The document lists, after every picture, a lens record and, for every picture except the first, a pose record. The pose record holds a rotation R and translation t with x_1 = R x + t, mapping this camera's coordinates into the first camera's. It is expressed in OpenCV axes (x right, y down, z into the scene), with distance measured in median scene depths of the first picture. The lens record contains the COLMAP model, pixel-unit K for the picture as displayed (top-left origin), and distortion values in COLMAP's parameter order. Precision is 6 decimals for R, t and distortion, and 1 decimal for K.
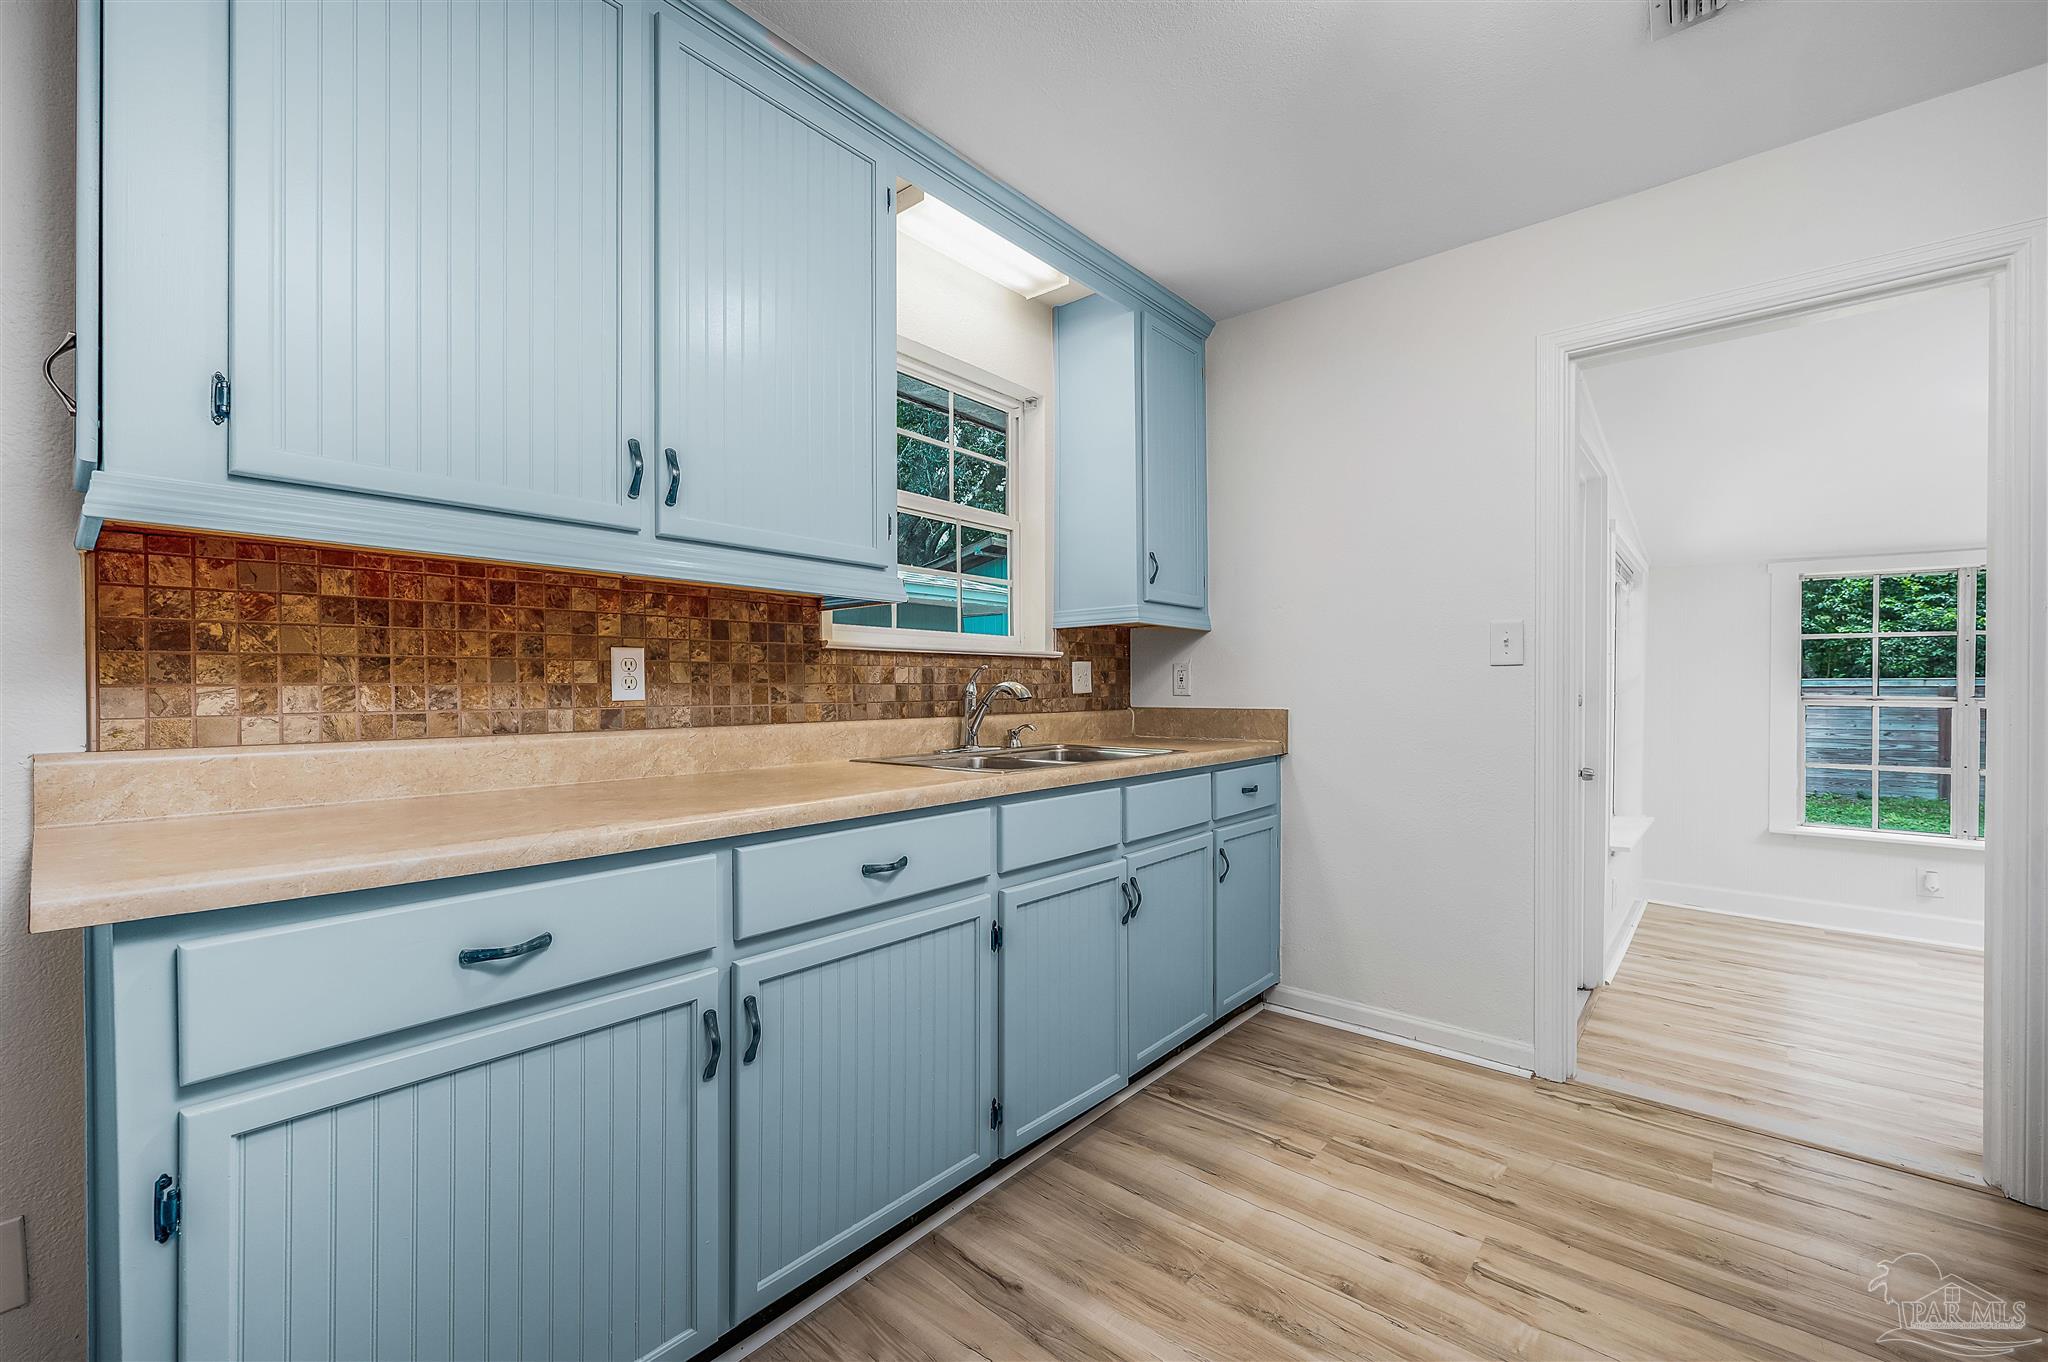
lens RADIAL K [[841.2, 0, 1030.2], [0, 841.2, 685.1], [0, 0, 1]] dist [-0.000876, -0.000057]
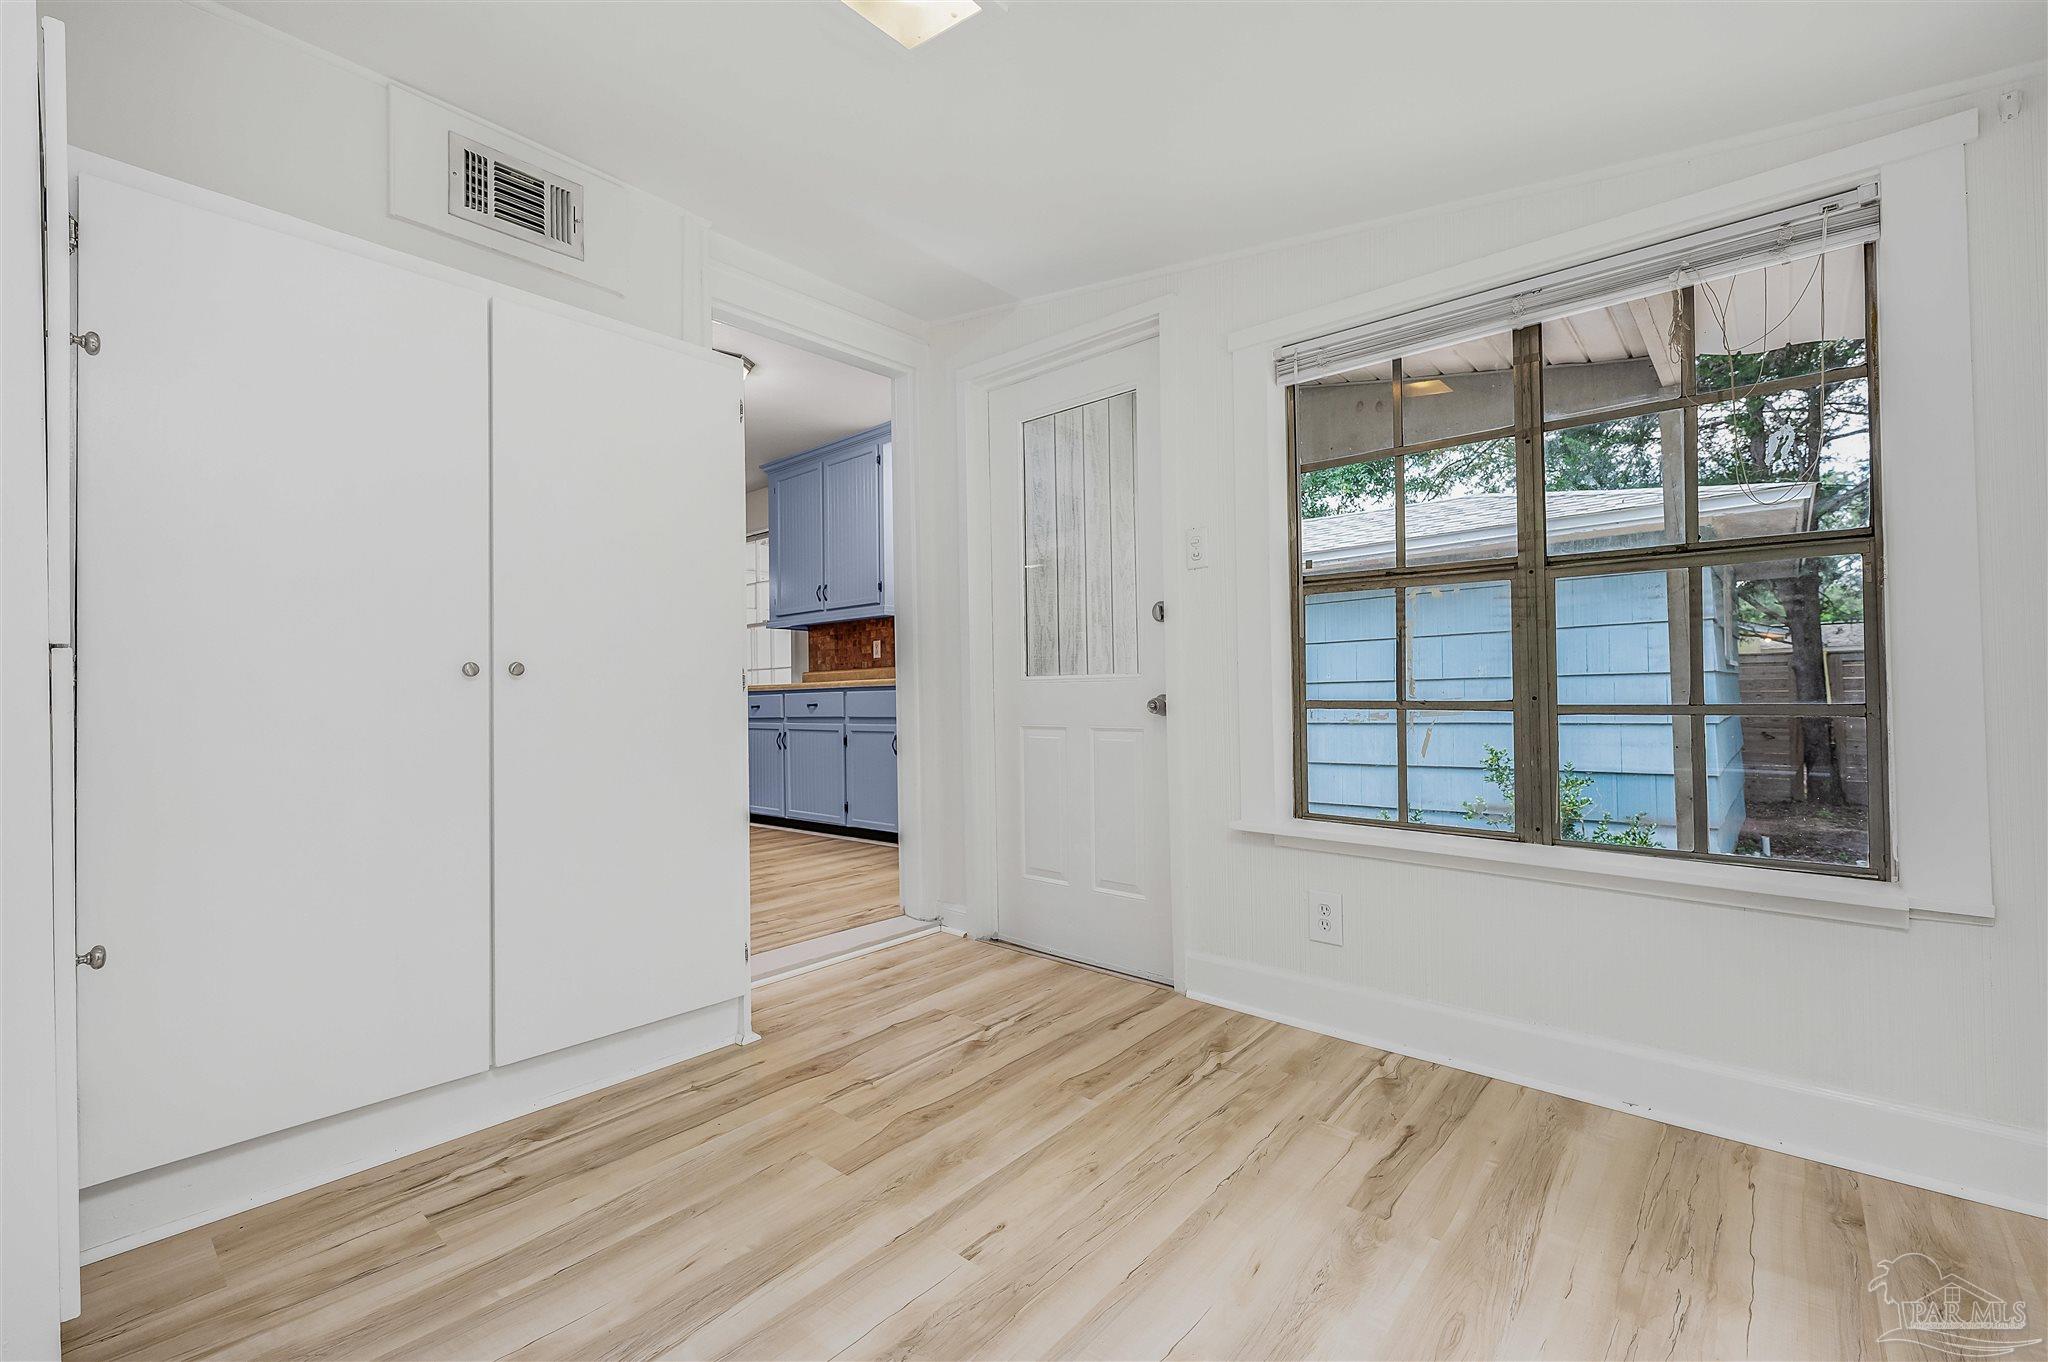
lens RADIAL K [[841.2, 0, 1030.2], [0, 841.2, 685.1], [0, 0, 1]] dist [-0.000876, -0.000057]
pose [[-0.007256, -0.009501, -0.999929, 2.427601], [0.022263, 0.999705, -0.009660, 0.149293], [0.999726, -0.022331, -0.007042, 1.486346]]
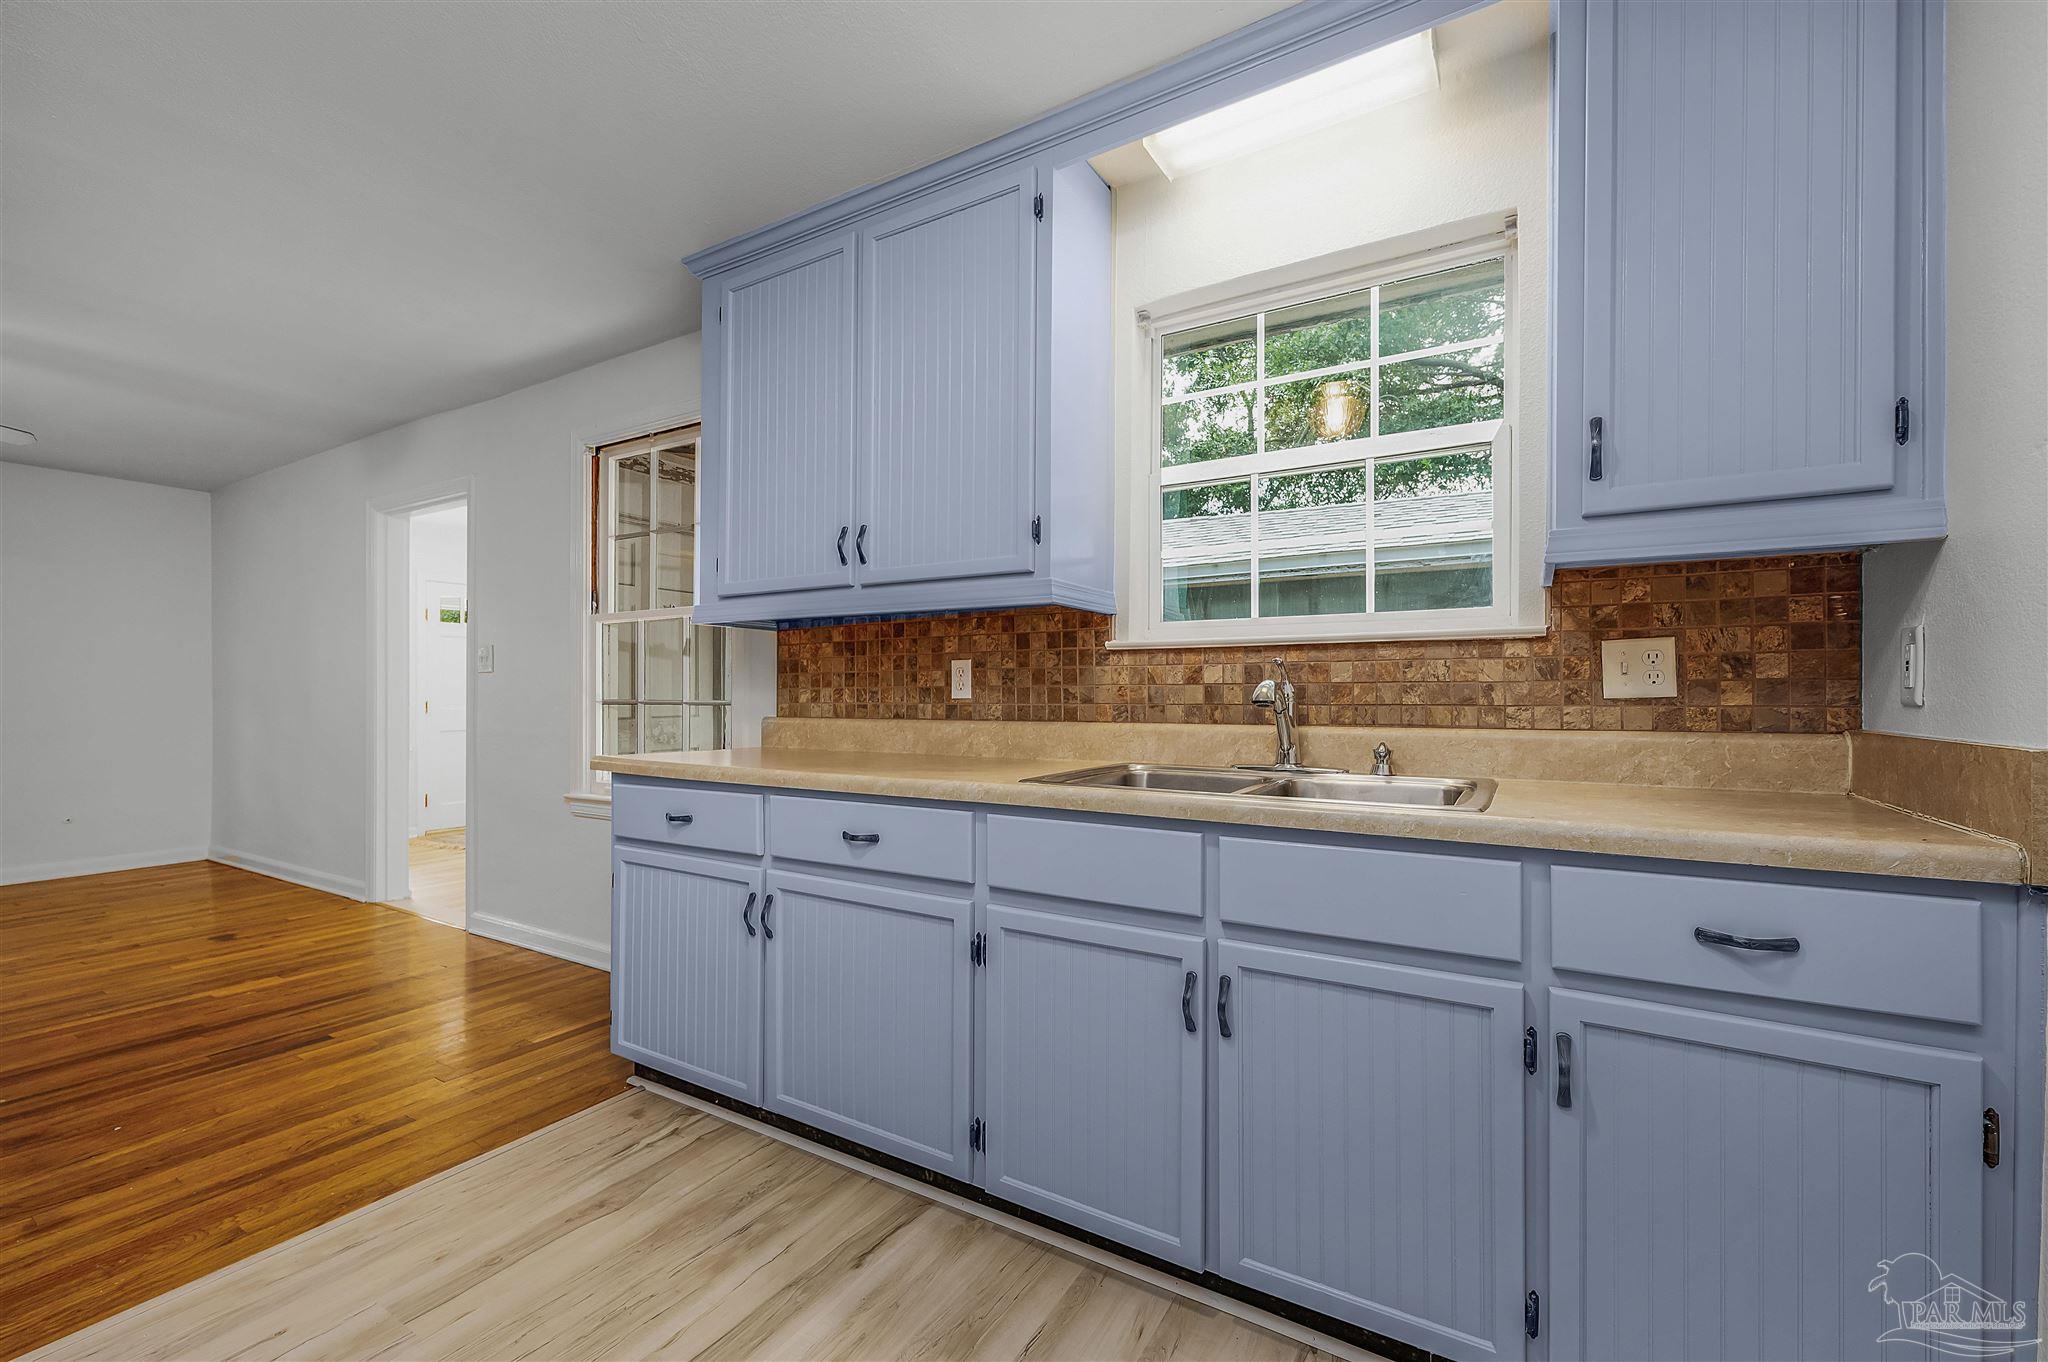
lens RADIAL K [[841.2, 0, 1030.2], [0, 841.2, 685.1], [0, 0, 1]] dist [-0.000876, -0.000057]
pose [[0.167002, -0.006381, -0.985936, 0.842202], [0.005340, 0.999970, -0.005567, 0.004321], [0.985942, -0.004335, 0.167032, 0.832072]]
